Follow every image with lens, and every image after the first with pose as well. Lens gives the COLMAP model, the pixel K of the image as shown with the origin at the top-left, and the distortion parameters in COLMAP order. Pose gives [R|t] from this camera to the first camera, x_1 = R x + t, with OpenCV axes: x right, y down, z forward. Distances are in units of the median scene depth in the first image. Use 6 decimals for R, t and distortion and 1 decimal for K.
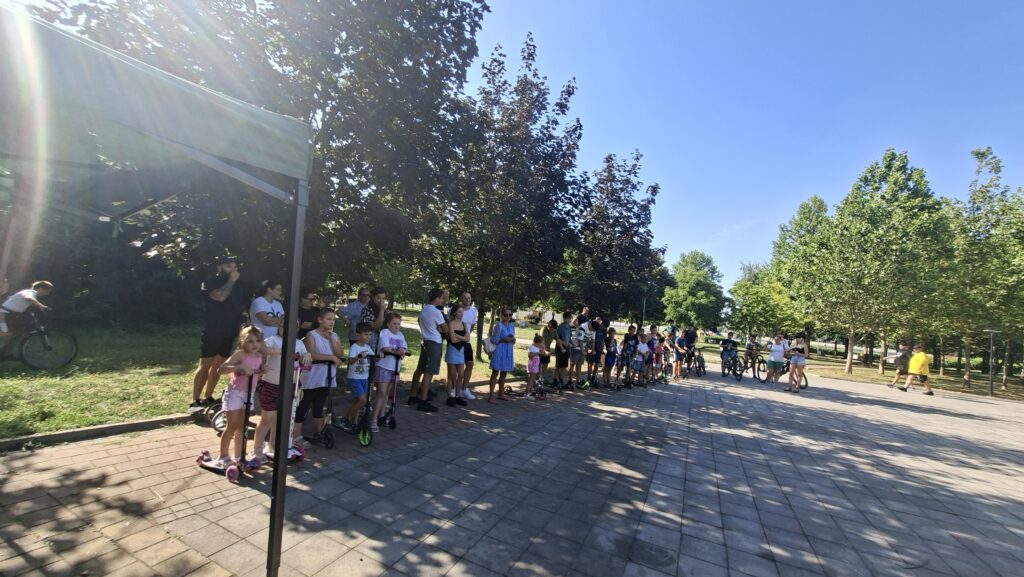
lens RADIAL K [[410.7, 0, 509.3], [0, 410.7, 284.9], [0, 0, 1]] dist [0.000019, 0.000399]
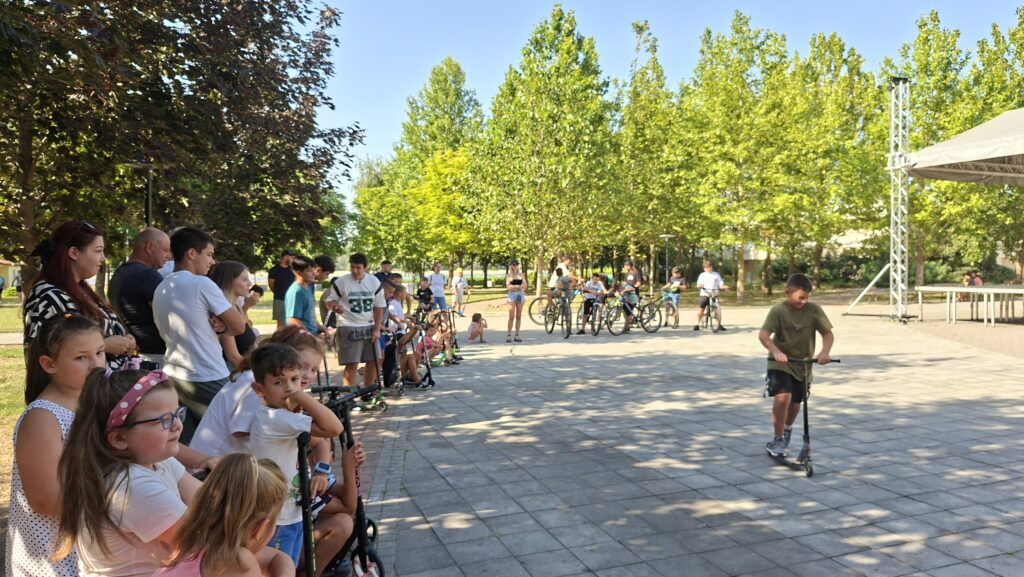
lens RADIAL K [[710.1, 0, 526.0], [0, 710.1, 284.6], [0, 0, 1]] dist [0.130615, -0.207863]
pose [[0.688089, -0.121983, 0.715300, -0.132800], [0.031868, 0.989898, 0.138156, -0.006058], [-0.724926, -0.072269, 0.685025, 0.108383]]
